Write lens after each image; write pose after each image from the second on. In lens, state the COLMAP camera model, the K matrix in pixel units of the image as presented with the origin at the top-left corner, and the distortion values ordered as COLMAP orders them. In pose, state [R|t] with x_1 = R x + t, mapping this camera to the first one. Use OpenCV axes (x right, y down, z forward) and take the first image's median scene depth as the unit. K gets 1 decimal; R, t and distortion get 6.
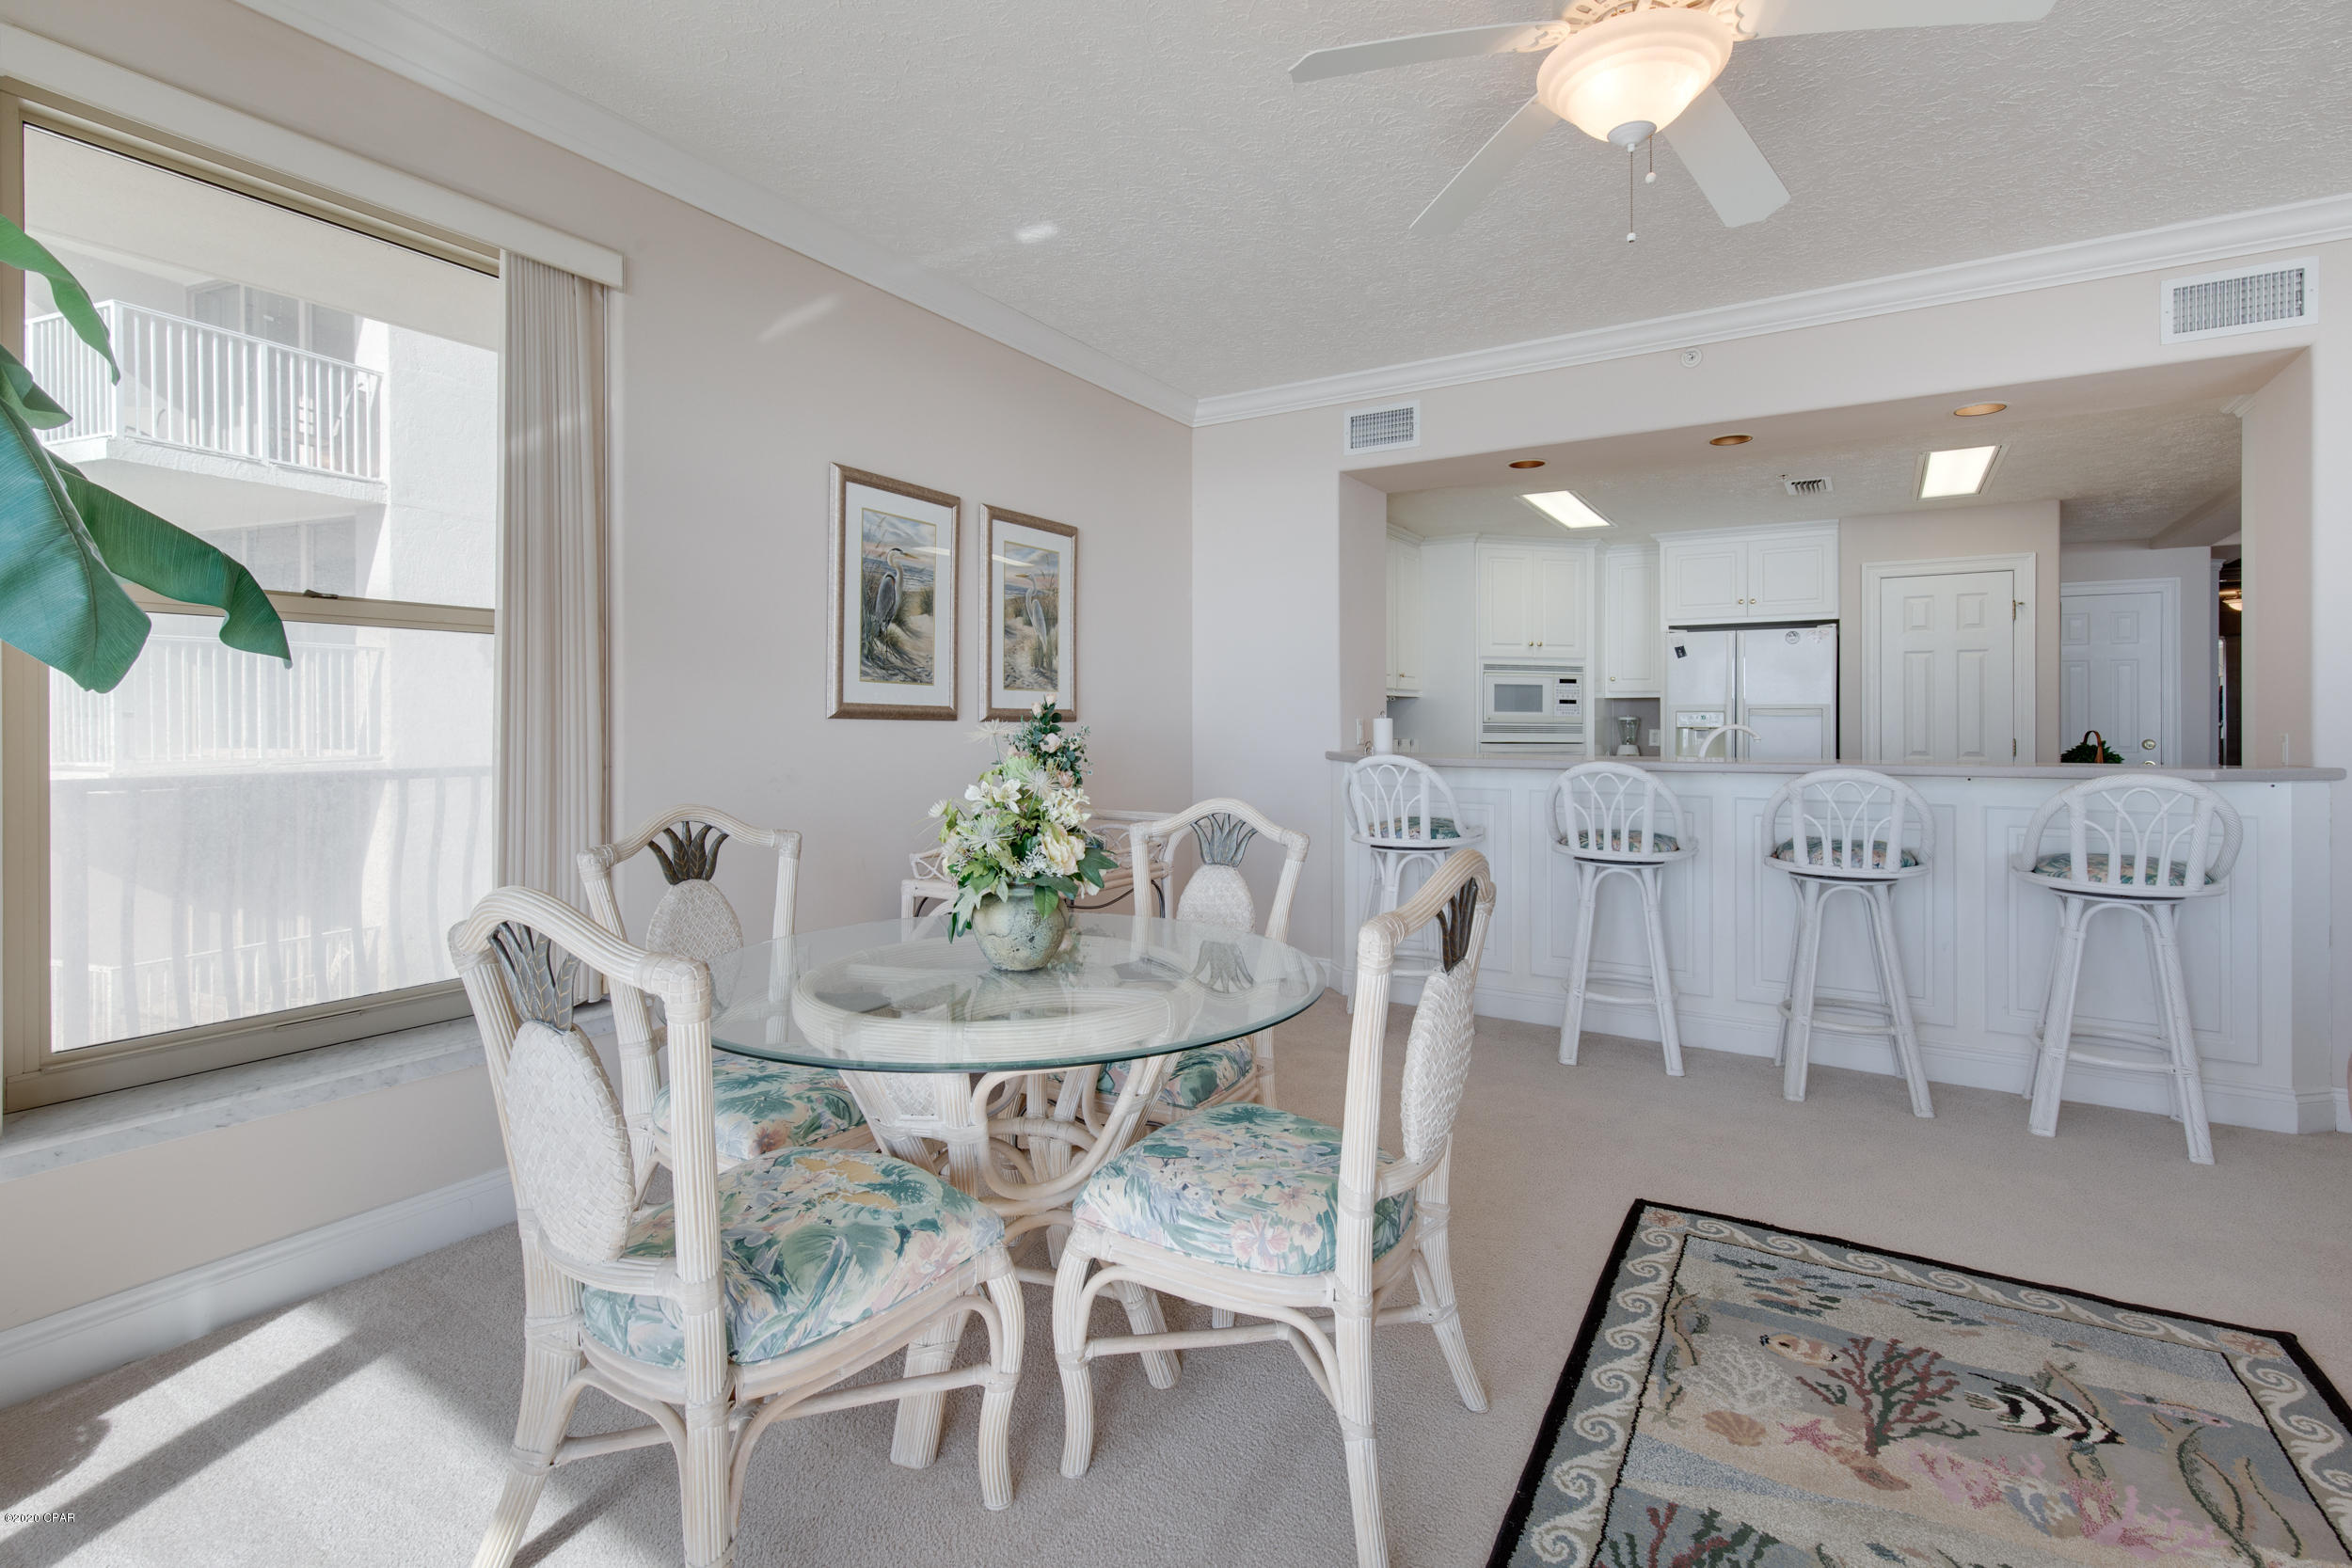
lens RADIAL K [[1078.9, 0, 1191.5], [0, 1078.9, 734.5], [0, 0, 1]] dist [0.002230, -0.000425]
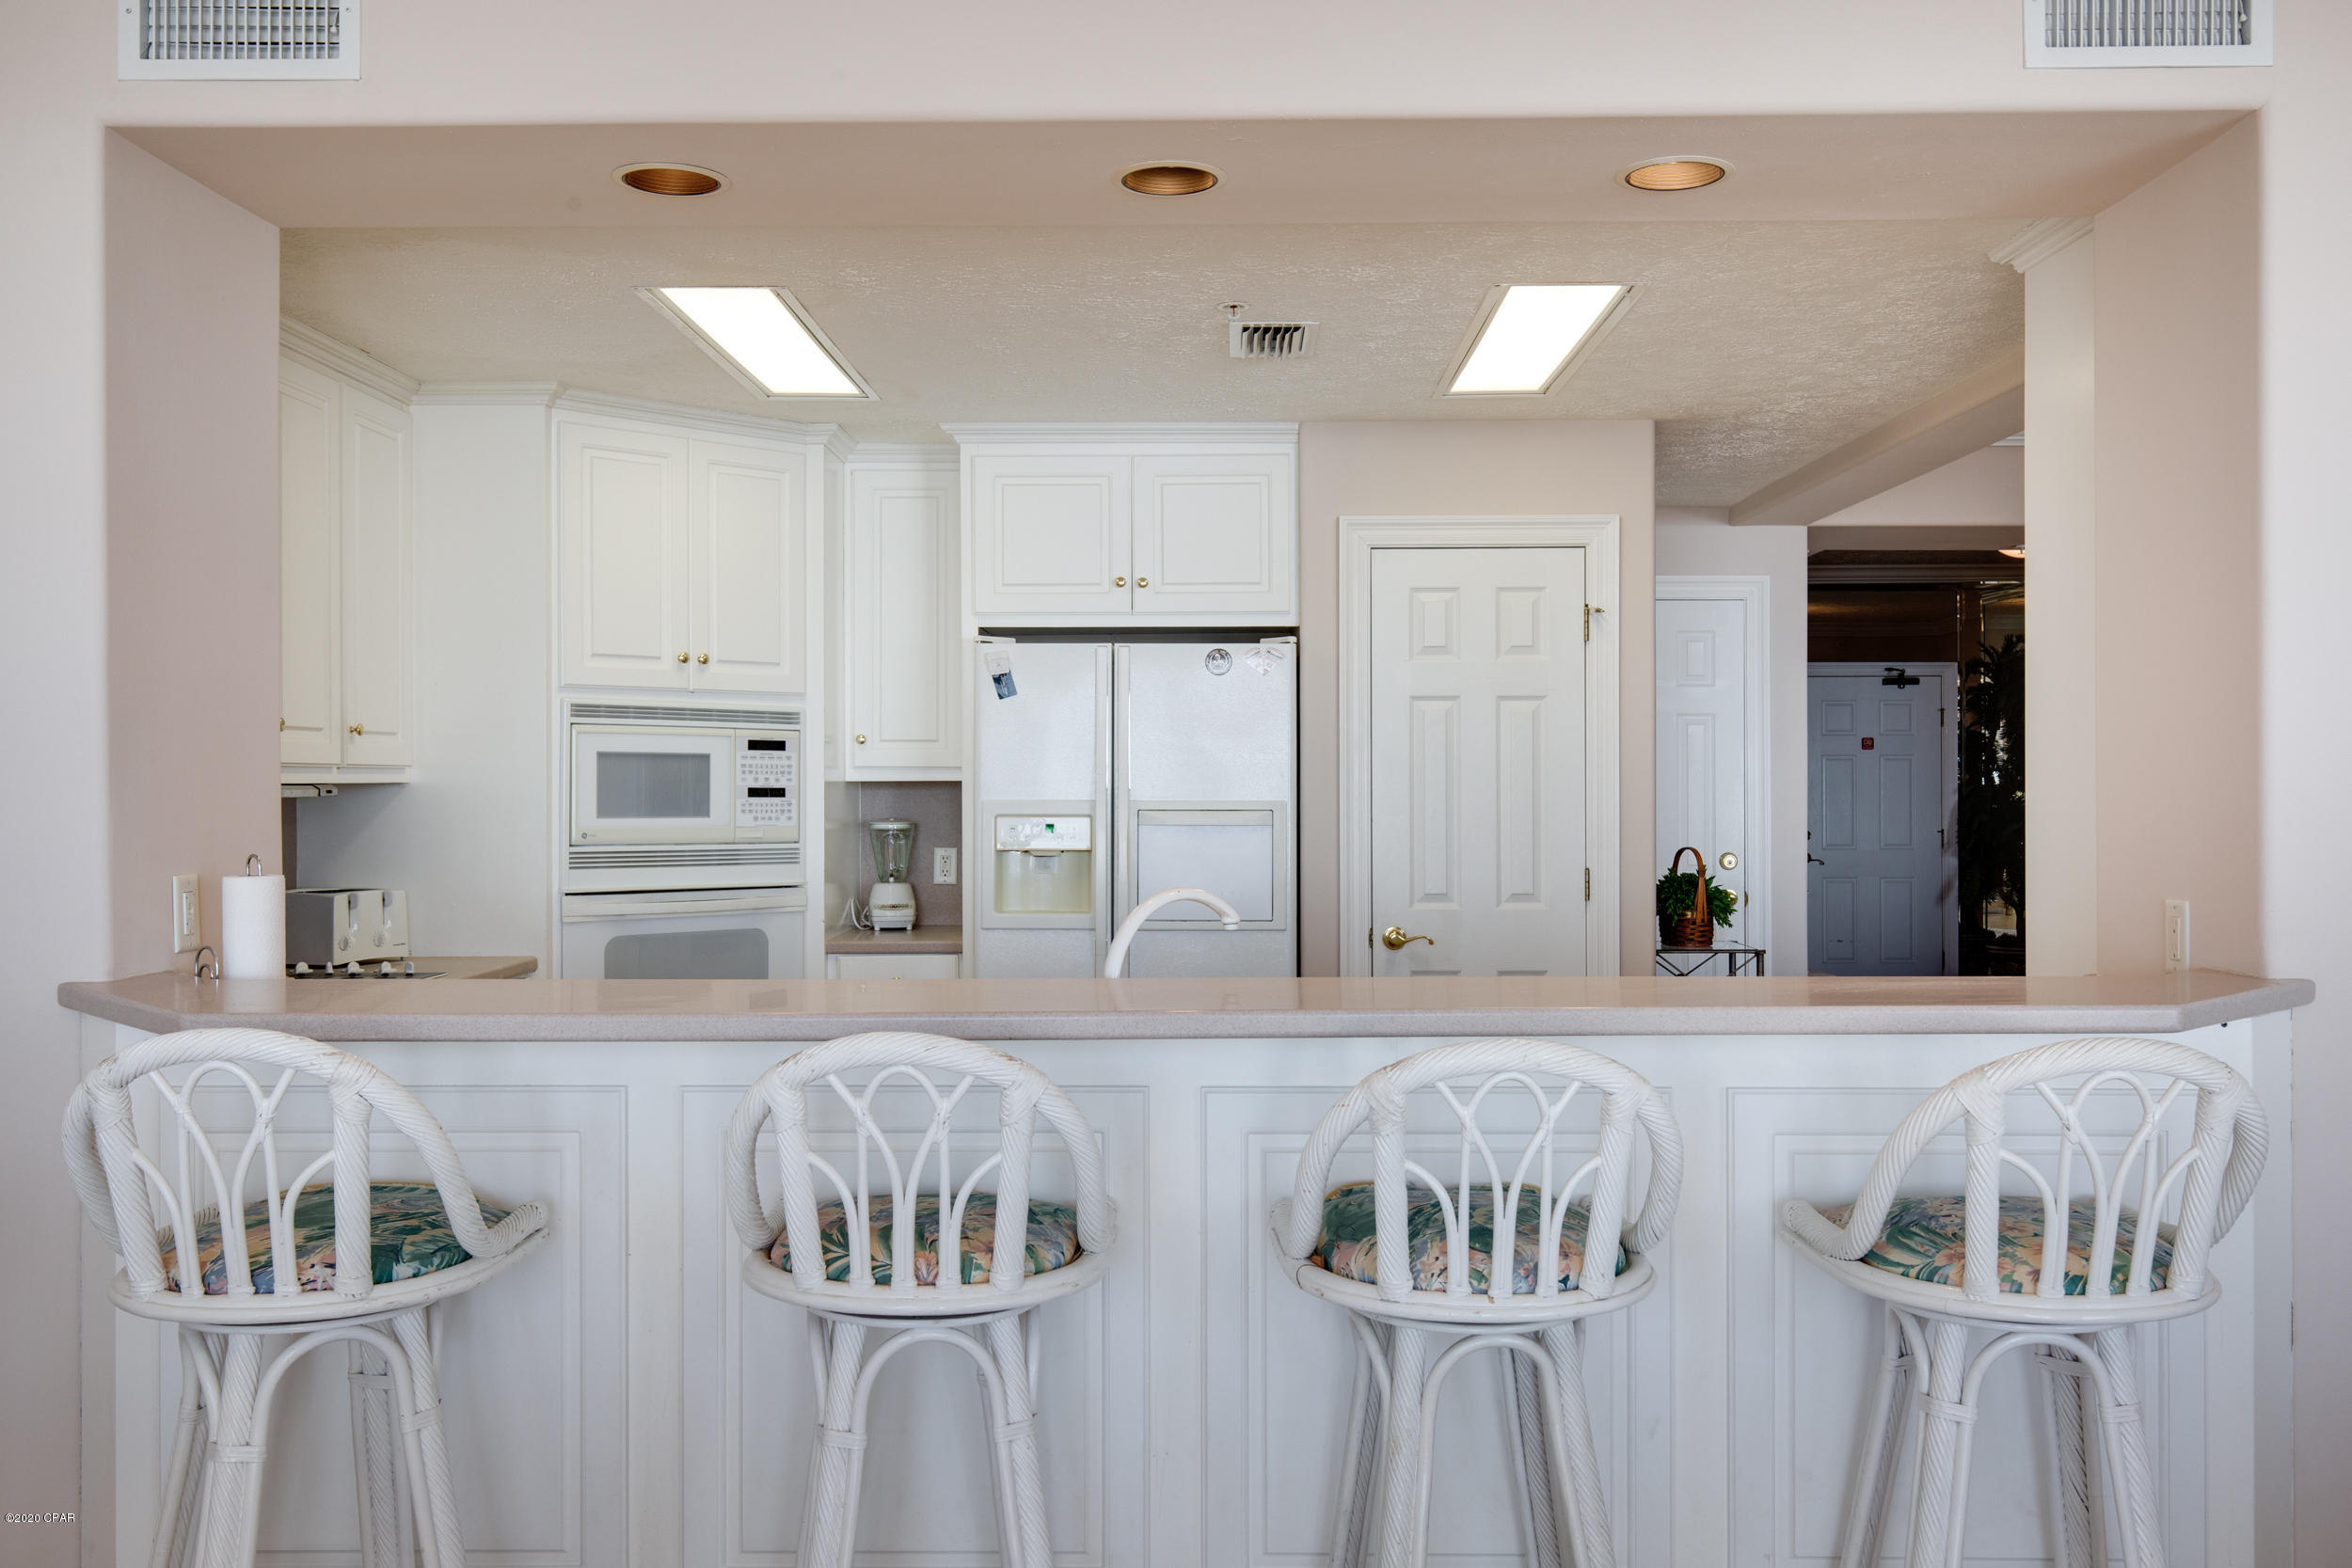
lens RADIAL K [[1817.9, 0, 1118.1], [0, 1817.9, 717.2], [0, 0, 1]] dist [0.002335, -0.001339]
pose [[0.858113, 0.009198, 0.513379, 0.111606], [0.010133, 0.999341, -0.034843, -0.040062], [-0.513361, 0.035101, 0.857455, 0.354422]]
